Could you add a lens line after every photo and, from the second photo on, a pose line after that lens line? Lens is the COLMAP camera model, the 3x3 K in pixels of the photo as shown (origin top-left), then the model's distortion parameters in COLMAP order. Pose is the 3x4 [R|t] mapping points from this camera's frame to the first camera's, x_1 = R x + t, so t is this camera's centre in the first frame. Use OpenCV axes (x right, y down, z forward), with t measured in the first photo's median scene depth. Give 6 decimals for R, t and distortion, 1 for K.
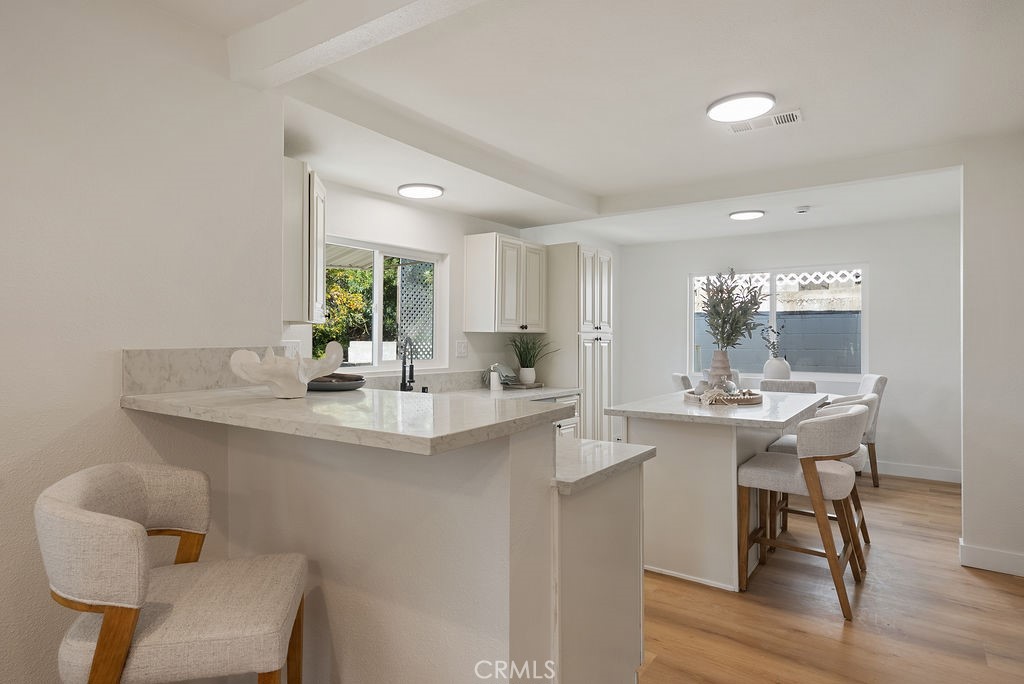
lens RADIAL K [[556.2, 0, 513.3], [0, 556.2, 340.6], [0, 0, 1]] dist [0.003833, 0.001658]
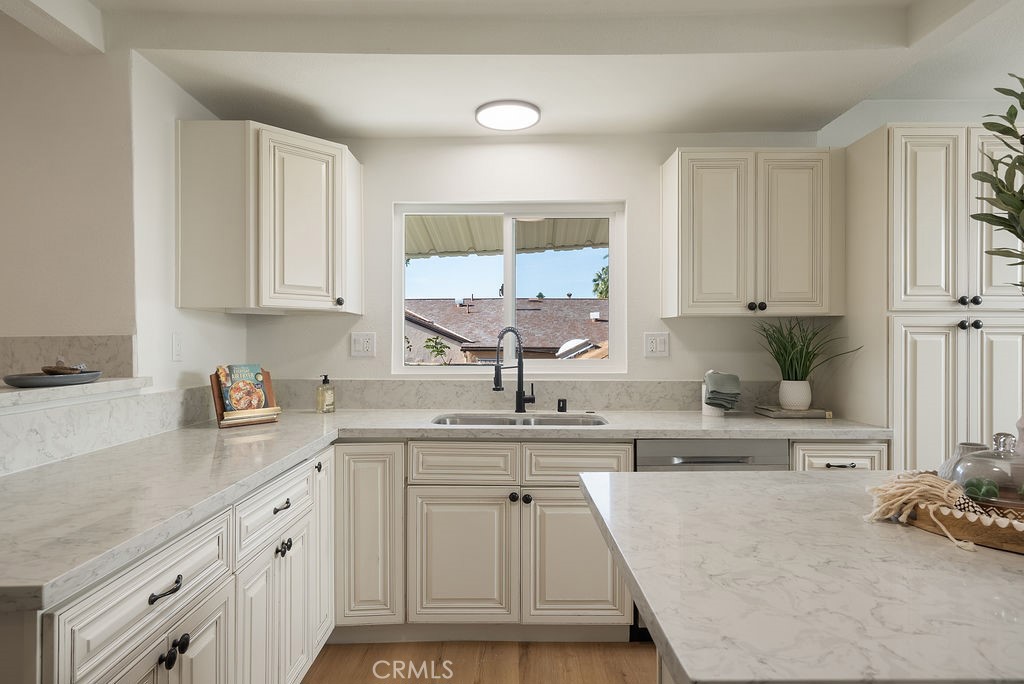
lens RADIAL K [[597.0, 0, 513.9], [0, 597.0, 343.5], [0, 0, 1]] dist [0.002511, 0.002276]
pose [[0.596173, 0.001573, -0.802855, 0.351020], [0.001884, 0.999993, 0.003359, 0.010289], [0.802854, -0.003515, 0.596165, 0.450119]]
